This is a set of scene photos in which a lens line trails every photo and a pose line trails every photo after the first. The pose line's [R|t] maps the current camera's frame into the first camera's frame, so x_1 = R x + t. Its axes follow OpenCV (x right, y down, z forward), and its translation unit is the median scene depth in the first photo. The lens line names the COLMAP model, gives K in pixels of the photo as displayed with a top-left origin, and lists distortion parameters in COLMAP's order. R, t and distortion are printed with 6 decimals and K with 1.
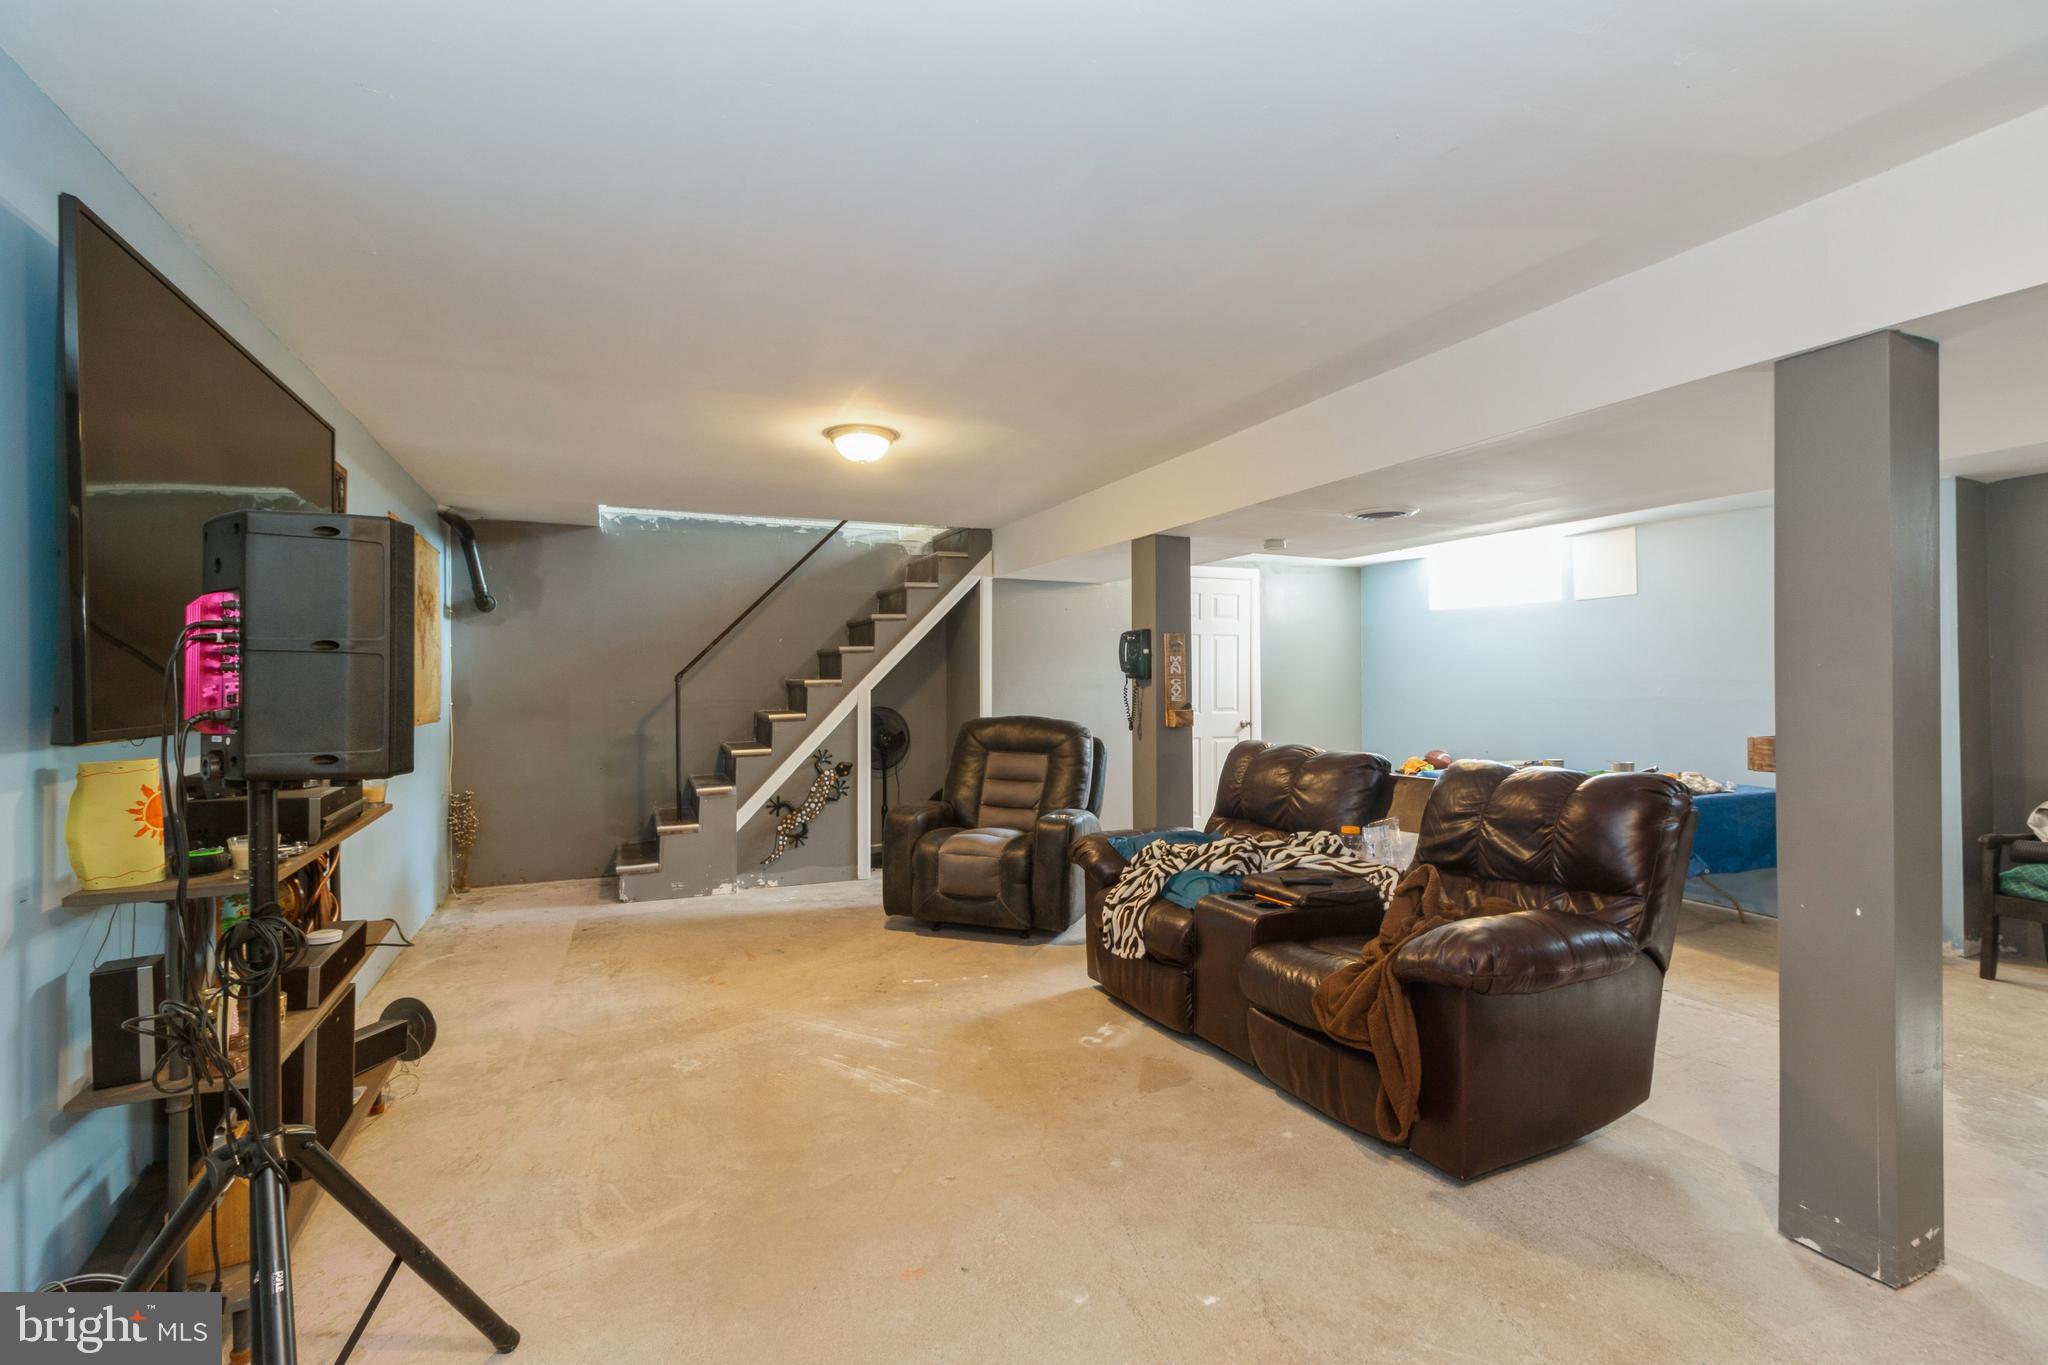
lens RADIAL K [[944.5, 0, 1024.0], [0, 944.5, 682.9], [0, 0, 1]] dist [-0.000453, 0.001173]
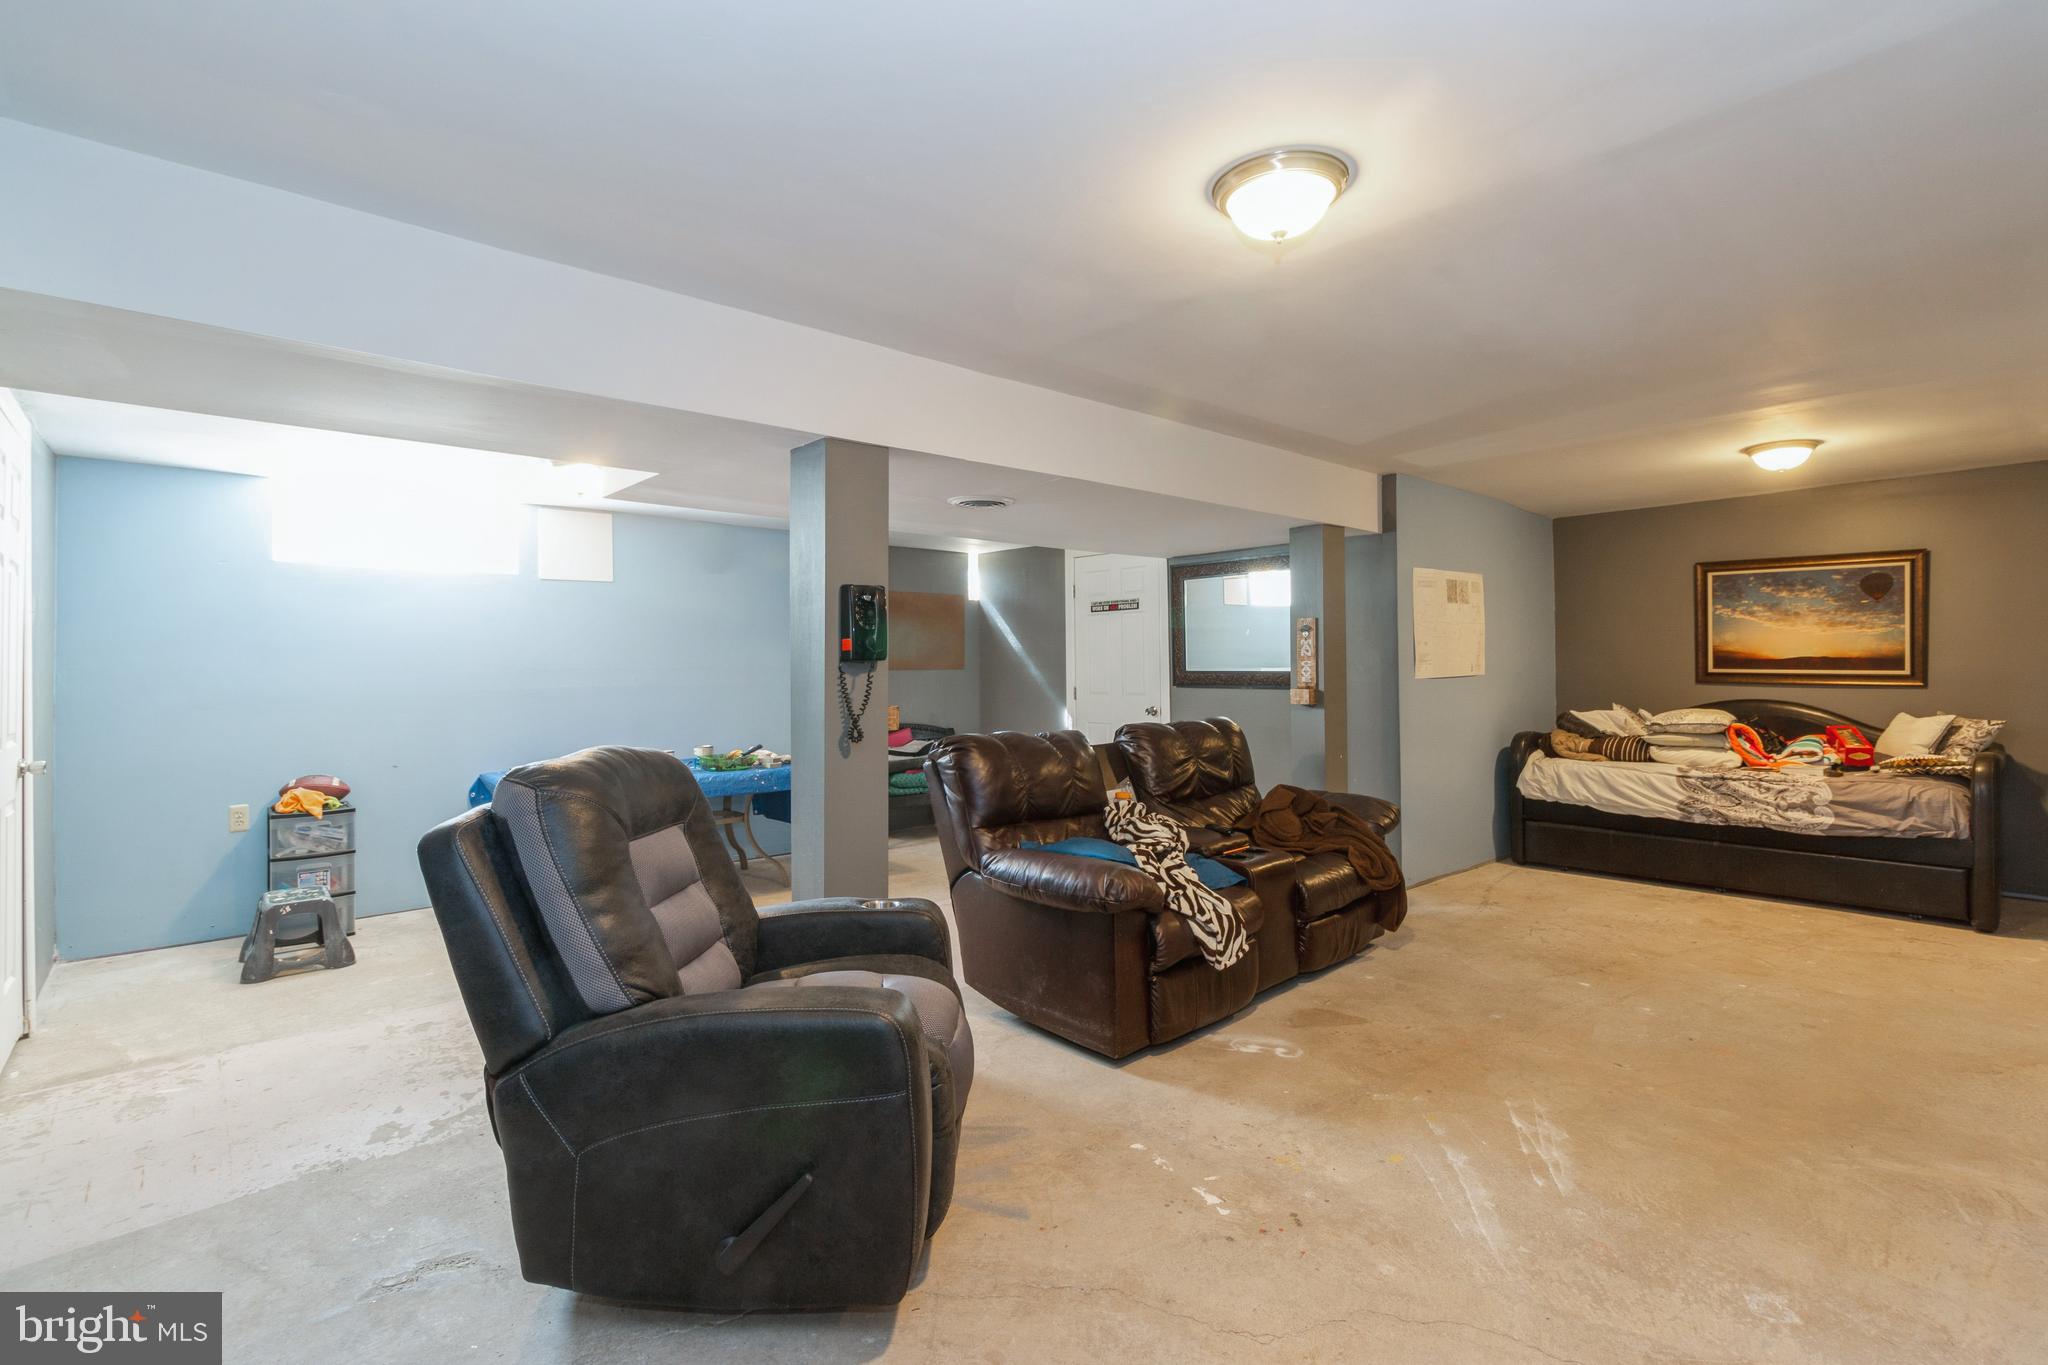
lens RADIAL K [[944.5, 0, 1021.8], [0, 944.5, 671.9], [0, 0, 1]] dist [-0.000453, 0.001173]
pose [[-0.309625, -0.000168, 0.950859, -0.743991], [0.008403, 0.999960, 0.002913, 0.002800], [-0.950822, 0.008892, -0.309612, 1.564121]]
